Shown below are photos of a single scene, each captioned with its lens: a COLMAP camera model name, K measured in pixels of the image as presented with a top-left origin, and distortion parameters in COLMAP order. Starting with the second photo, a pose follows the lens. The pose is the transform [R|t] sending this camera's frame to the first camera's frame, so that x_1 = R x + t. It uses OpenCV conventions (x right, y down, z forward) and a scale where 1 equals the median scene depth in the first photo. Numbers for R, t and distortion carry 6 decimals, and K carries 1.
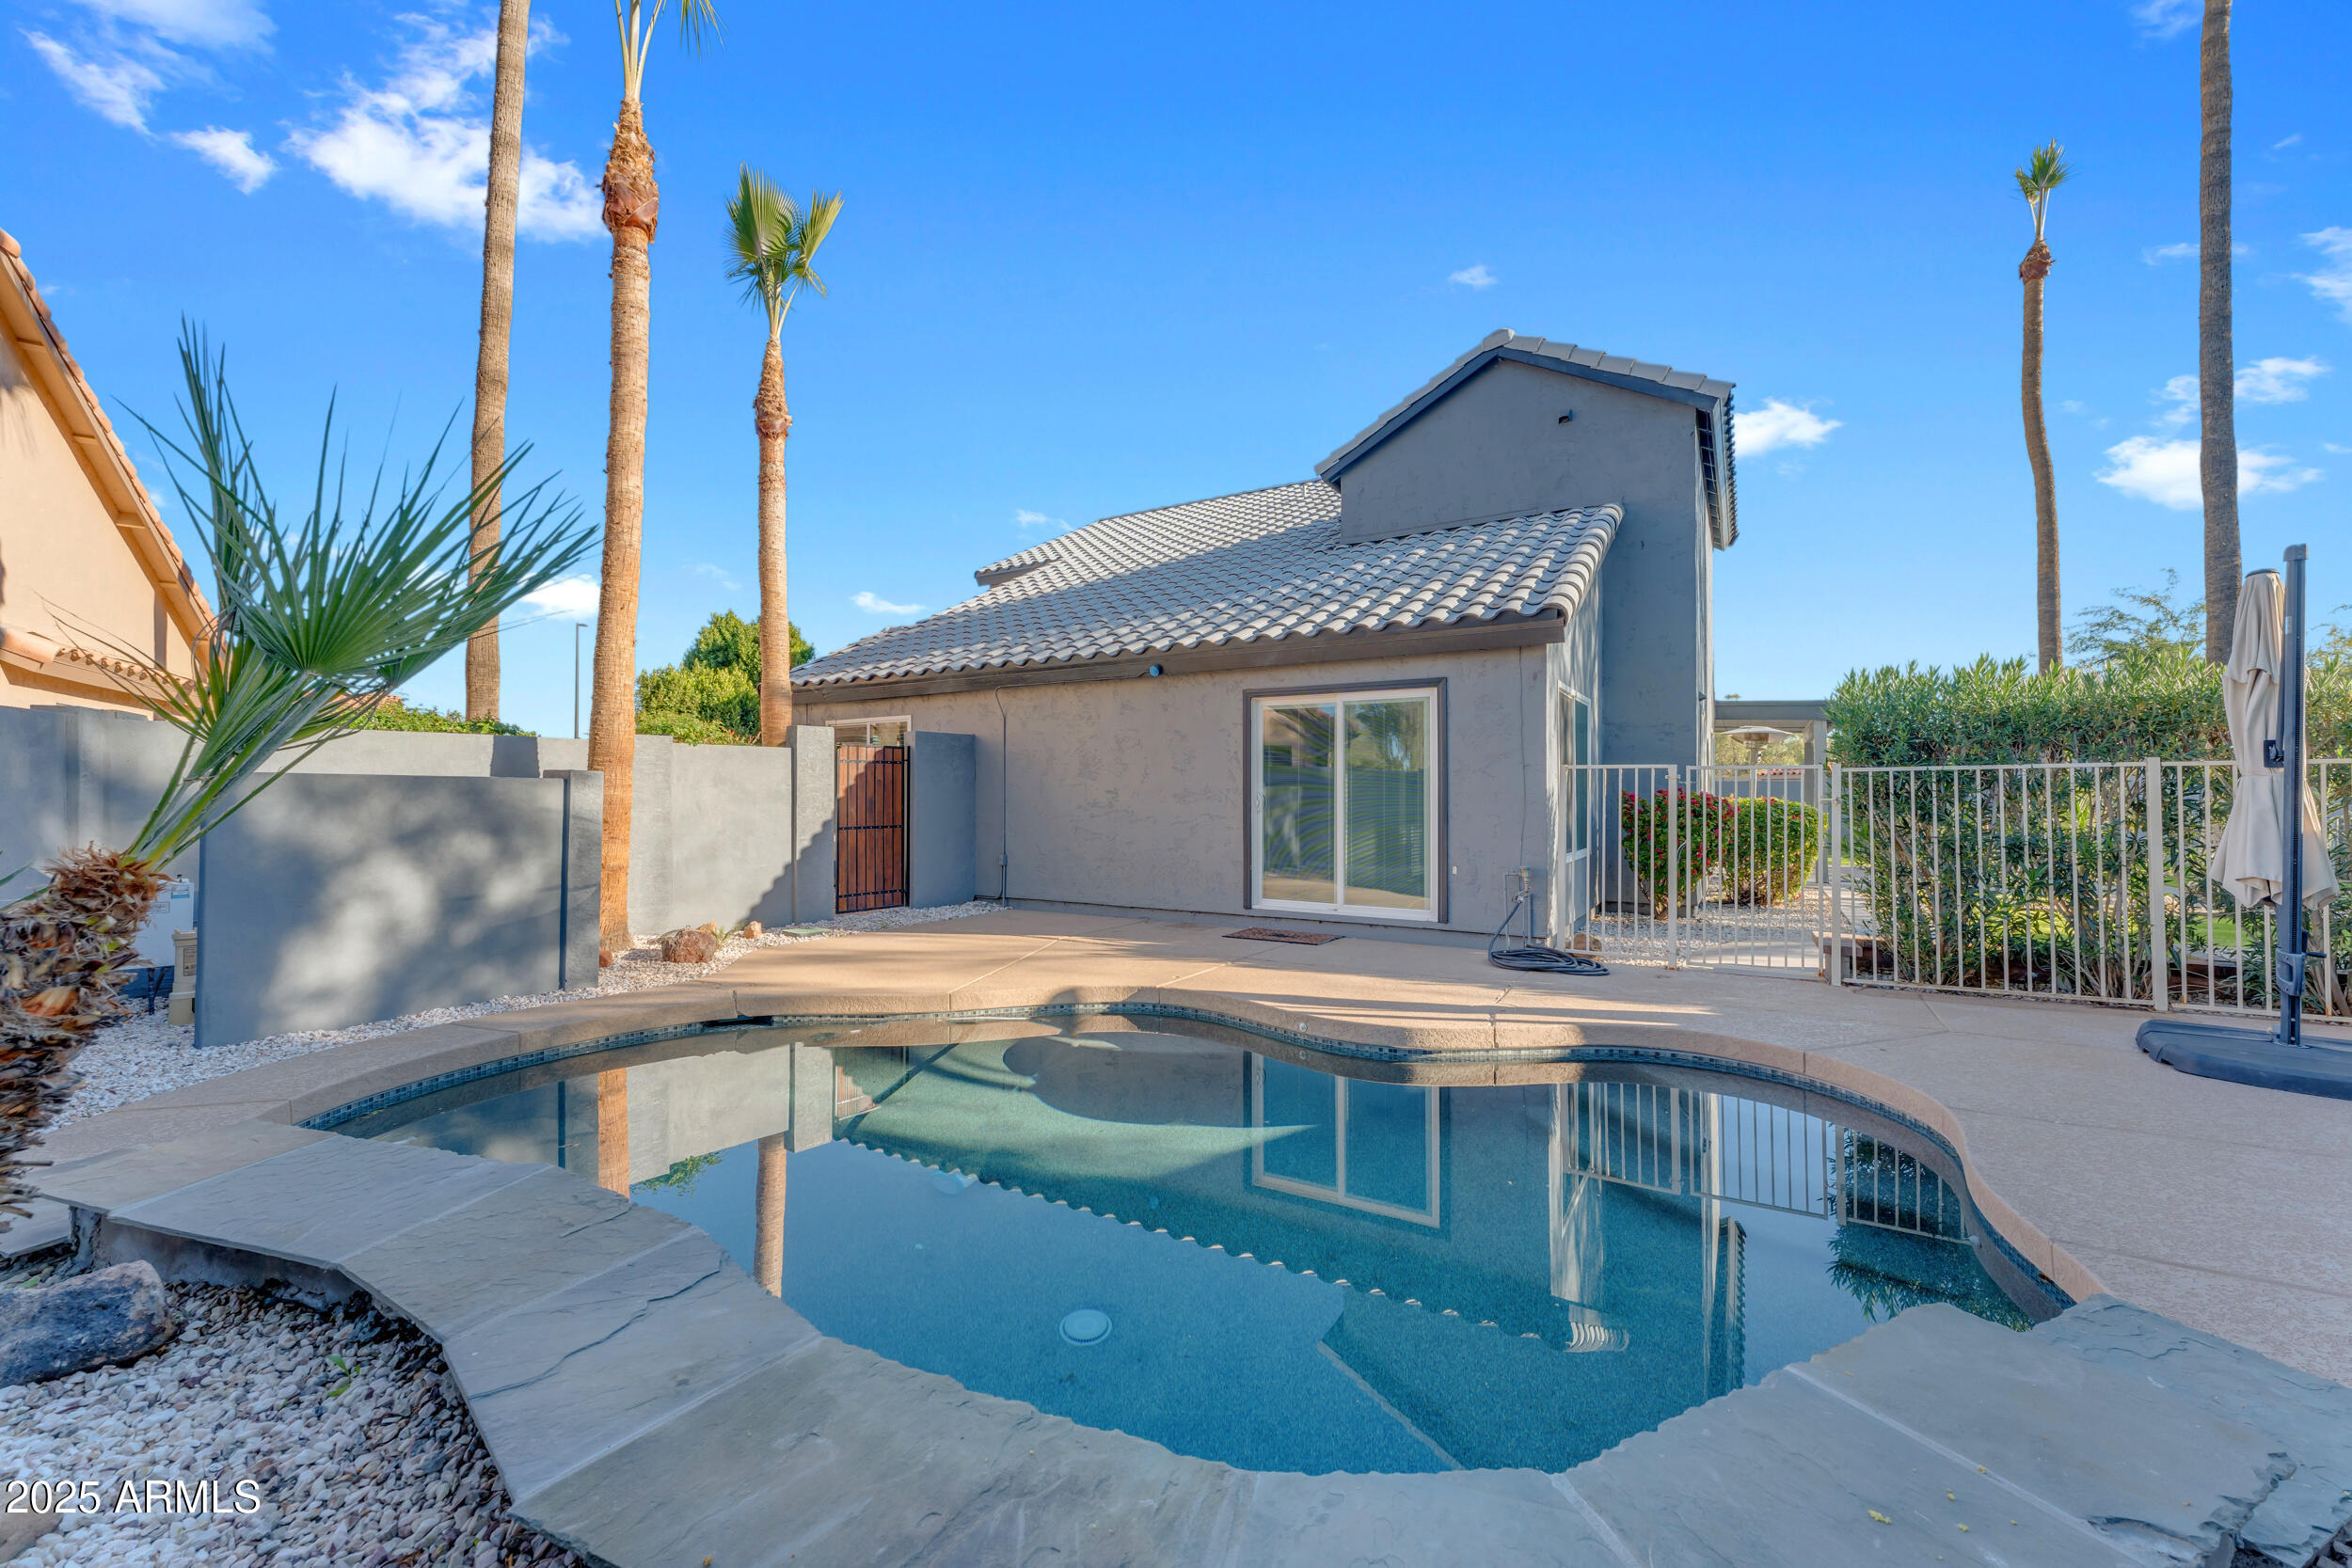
lens RADIAL K [[941.0, 0, 1181.7], [0, 941.0, 785.8], [0, 0, 1]] dist [-0.001236, -0.000357]
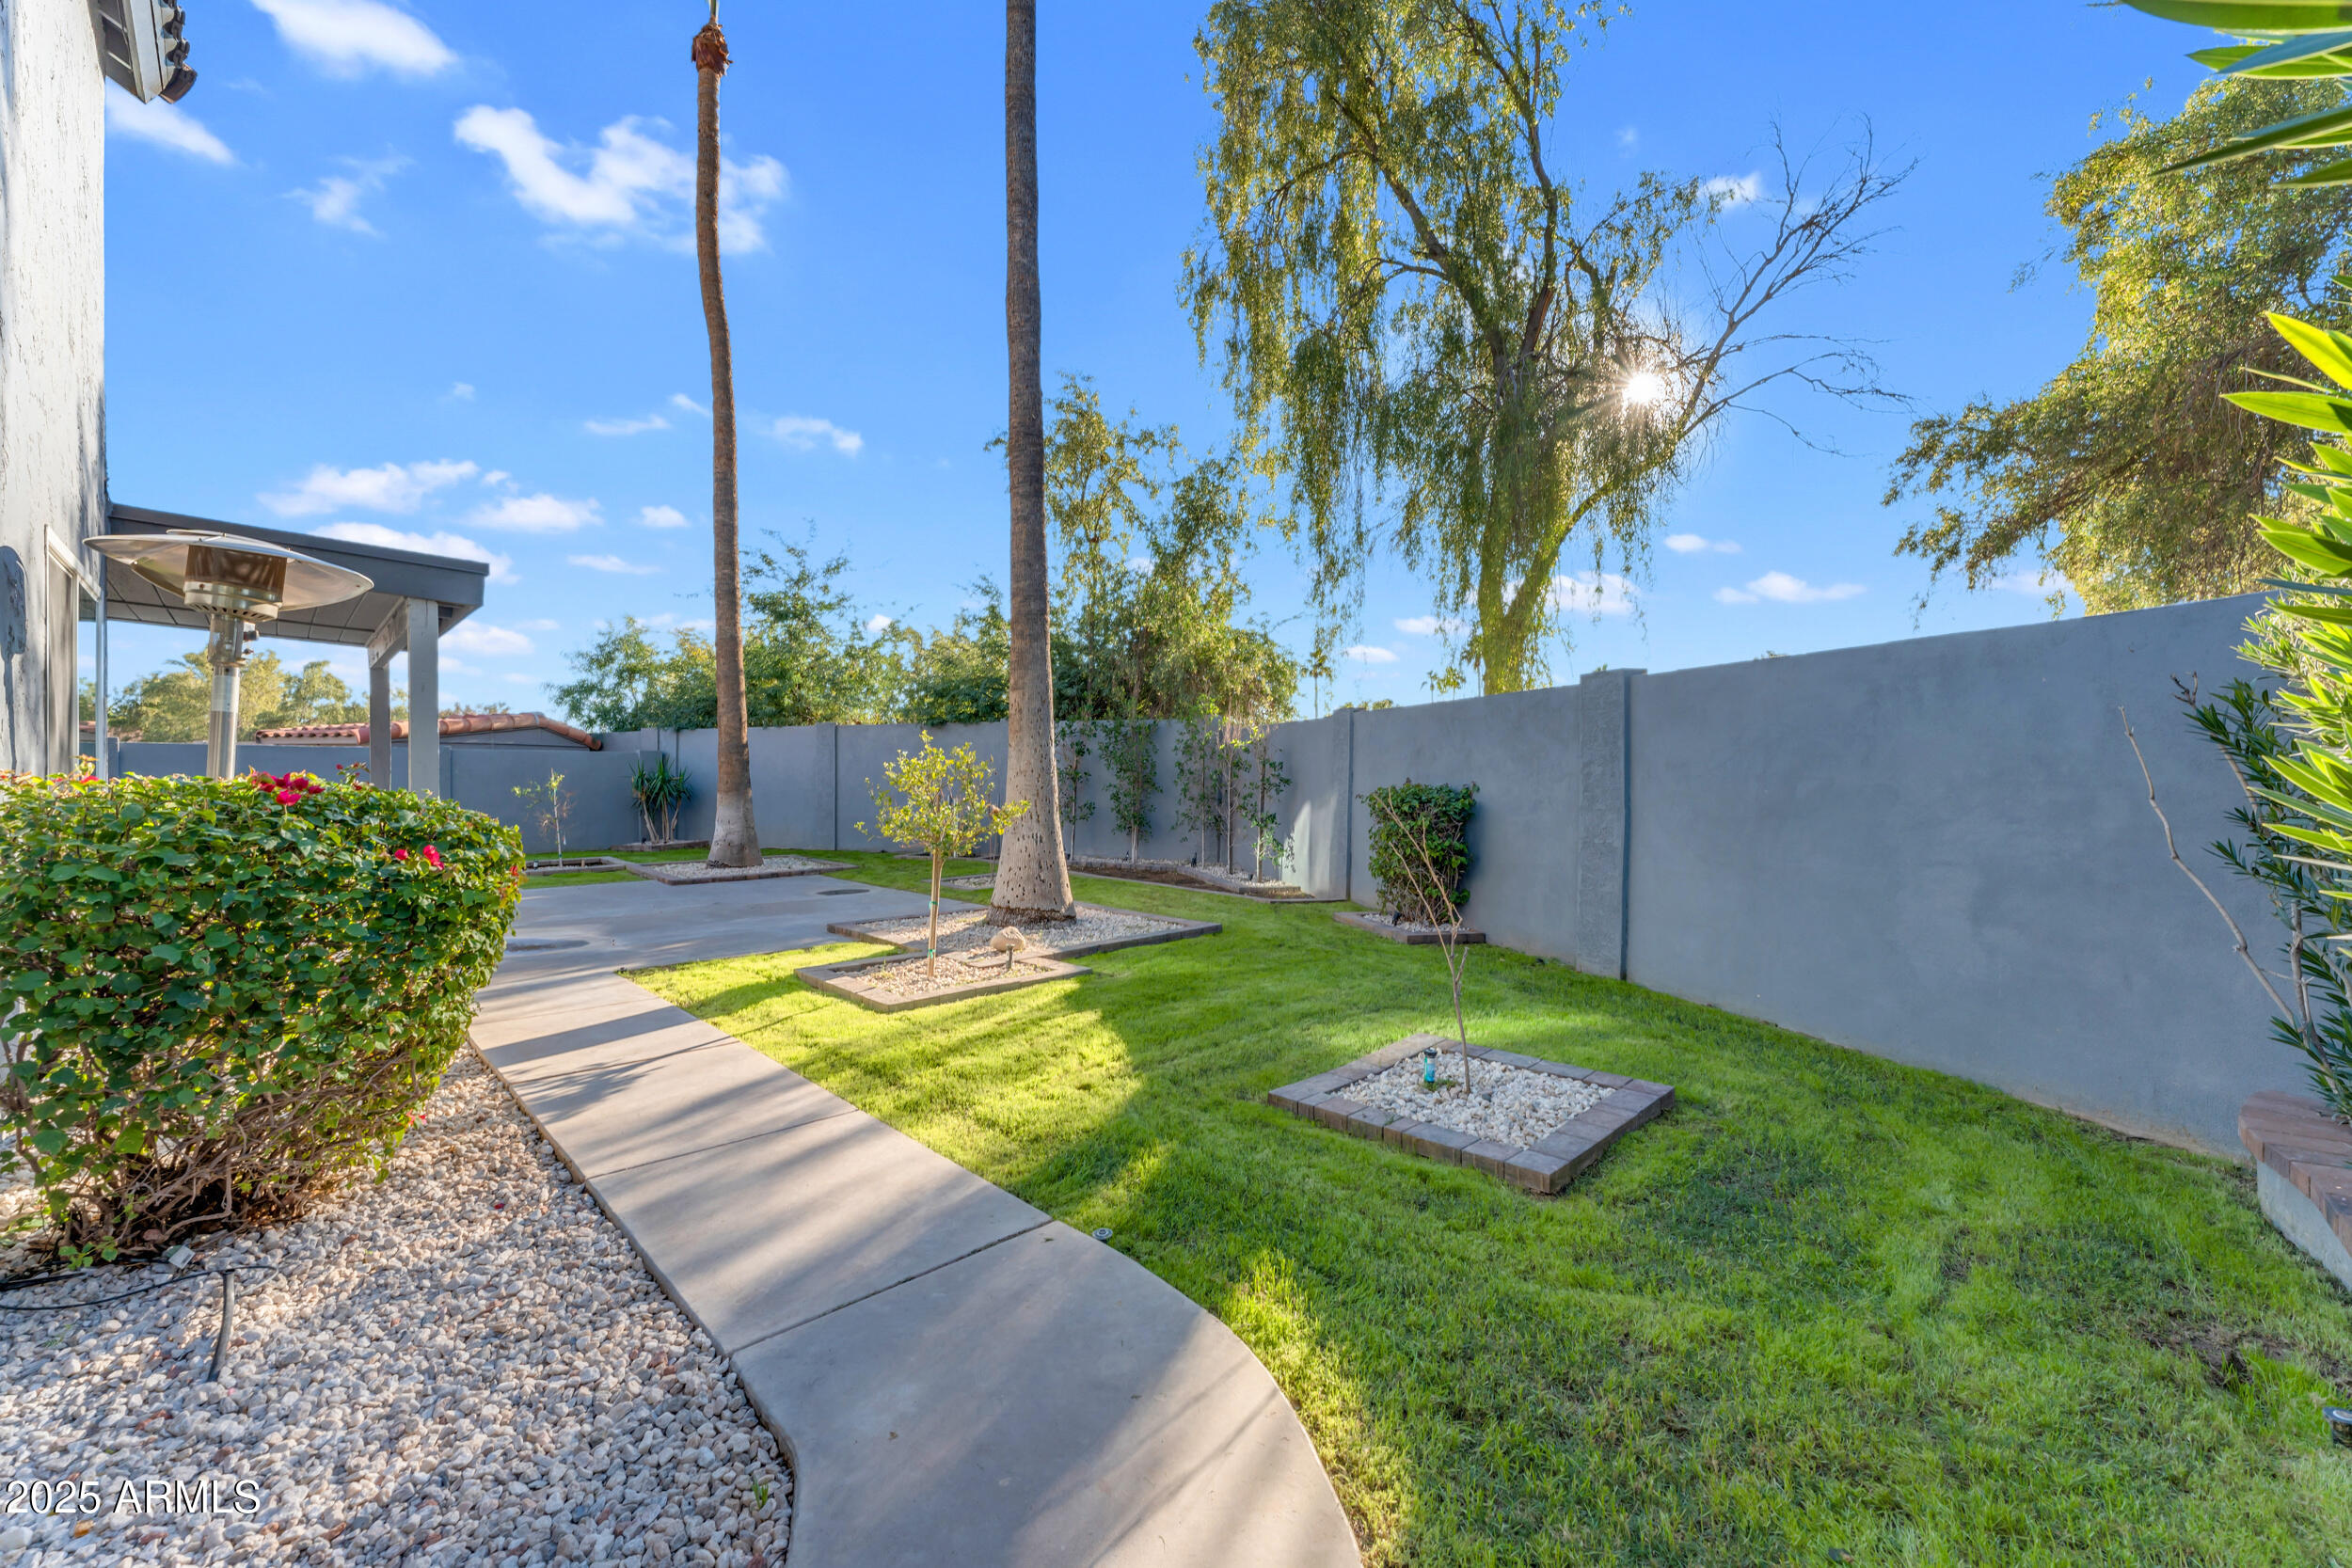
lens RADIAL K [[941.0, 0, 1181.7], [0, 941.0, 785.8], [0, 0, 1]] dist [-0.001236, -0.000357]
pose [[0.253542, -0.014824, 0.967211, 0.282219], [-0.012140, 0.999755, 0.018505, 0.004351], [-0.967248, -0.016434, 0.253300, 0.449503]]
